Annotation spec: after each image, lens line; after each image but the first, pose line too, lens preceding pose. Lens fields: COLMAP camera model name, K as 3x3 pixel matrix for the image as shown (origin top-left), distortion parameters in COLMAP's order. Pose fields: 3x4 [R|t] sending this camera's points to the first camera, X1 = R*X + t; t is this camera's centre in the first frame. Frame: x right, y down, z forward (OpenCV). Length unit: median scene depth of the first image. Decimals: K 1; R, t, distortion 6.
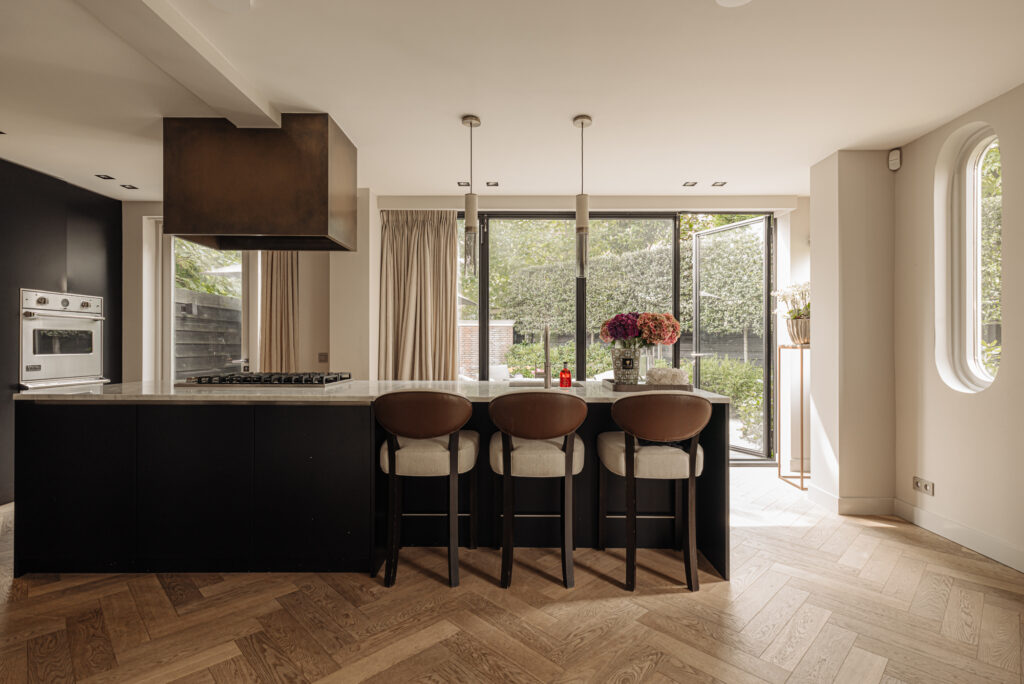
lens RADIAL K [[491.6, 0, 513.6], [0, 491.6, 340.2], [0, 0, 1]] dist [0.011745, -0.000577]
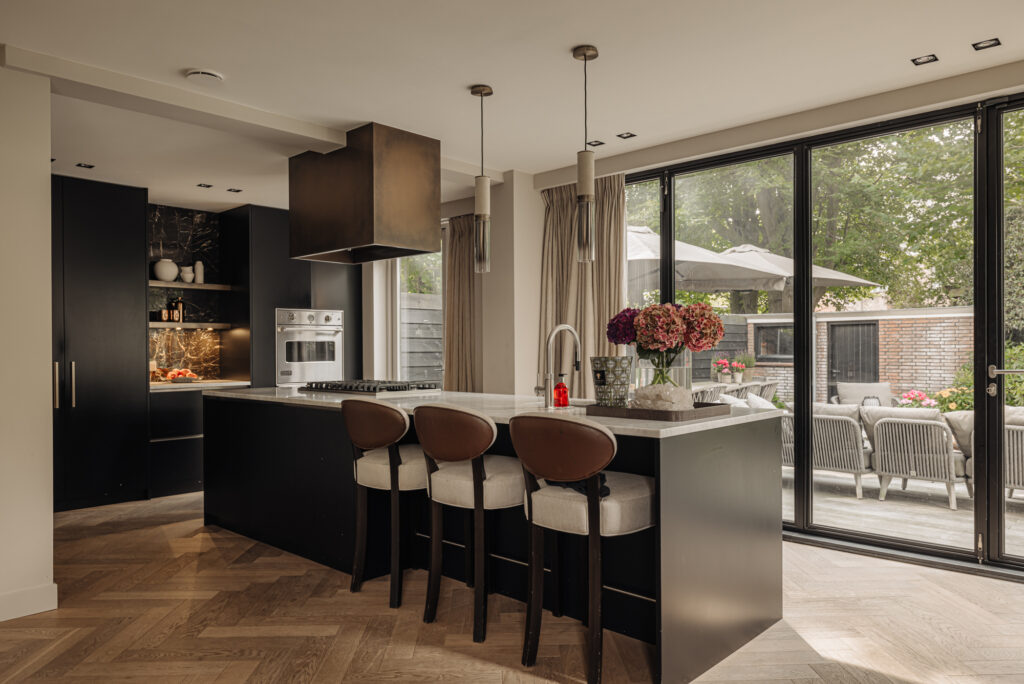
lens RADIAL K [[714.2, 0, 514.0], [0, 714.2, 350.2], [0, 0, 1]] dist [0.004529, 0.003415]
pose [[0.729291, -0.006567, -0.684172, 0.955786], [0.012908, 0.999908, 0.004162, 0.000344], [0.684082, -0.011866, 0.729309, 0.153720]]
